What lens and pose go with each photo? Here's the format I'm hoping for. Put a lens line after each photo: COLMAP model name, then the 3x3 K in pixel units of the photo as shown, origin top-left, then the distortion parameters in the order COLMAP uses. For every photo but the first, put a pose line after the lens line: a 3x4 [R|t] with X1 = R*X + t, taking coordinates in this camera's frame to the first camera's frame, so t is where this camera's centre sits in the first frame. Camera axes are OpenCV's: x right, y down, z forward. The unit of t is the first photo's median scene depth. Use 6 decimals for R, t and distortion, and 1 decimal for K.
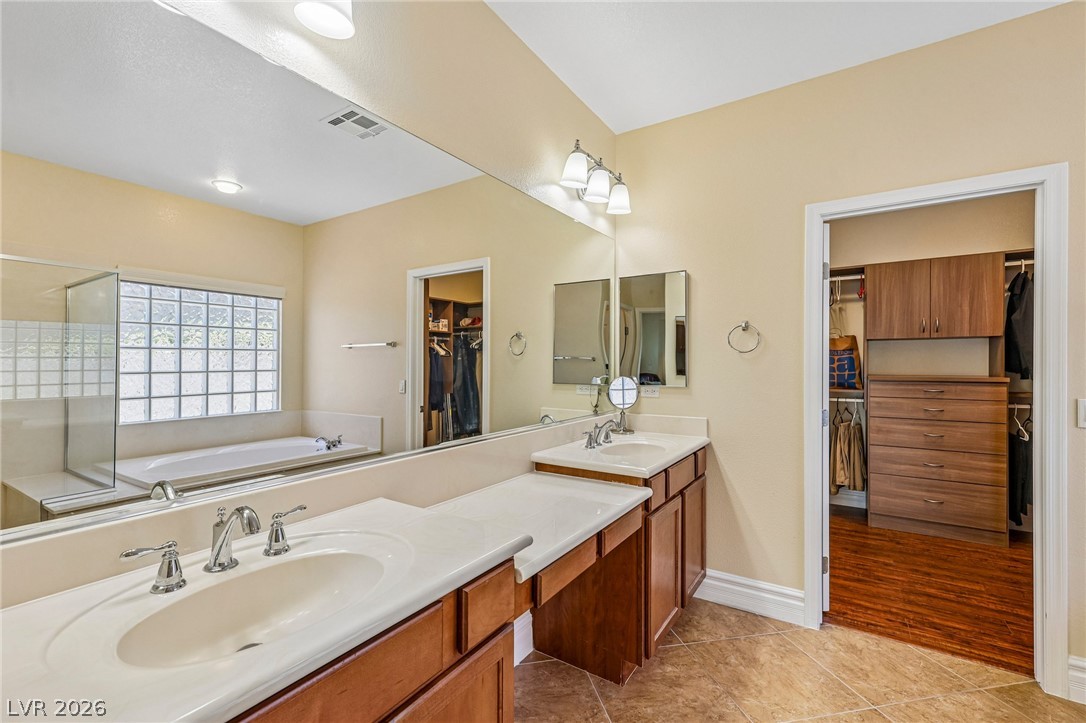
lens RADIAL K [[473.1, 0, 537.2], [0, 473.1, 361.6], [0, 0, 1]] dist [0.010246, 0.000192]
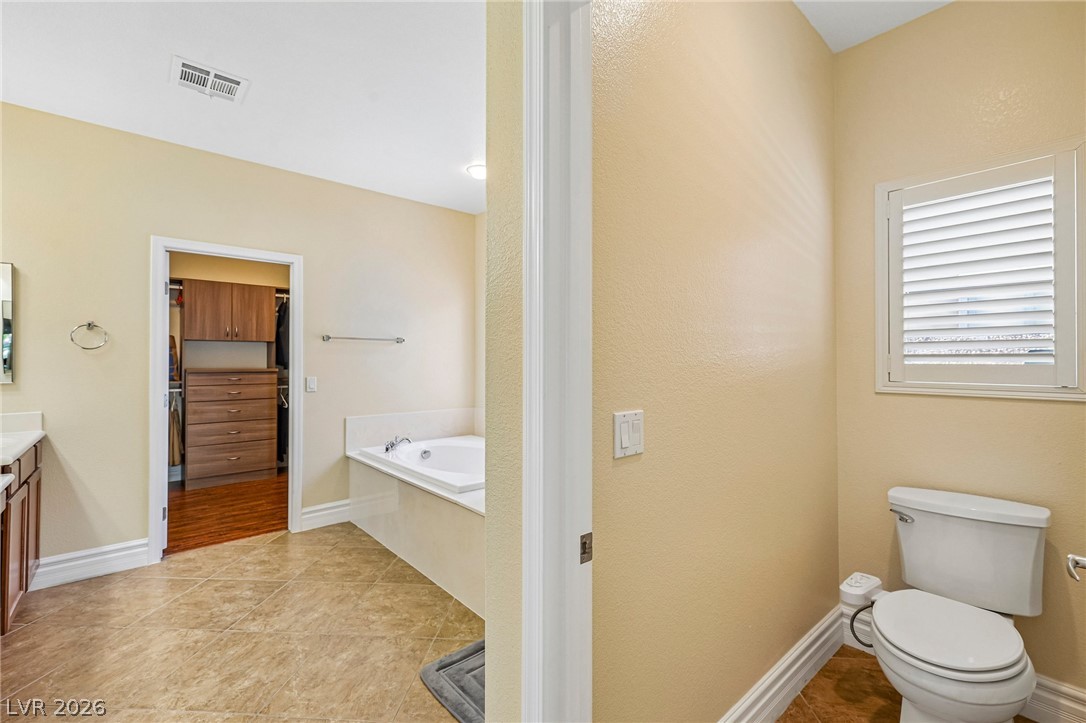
lens RADIAL K [[473.1, 0, 537.2], [0, 473.1, 361.6], [0, 0, 1]] dist [0.010246, 0.000192]
pose [[0.284623, -0.002116, 0.958637, -0.284761], [-0.004277, 0.999985, 0.003477, 0.002264], [-0.958630, -0.005090, 0.284610, -0.280225]]
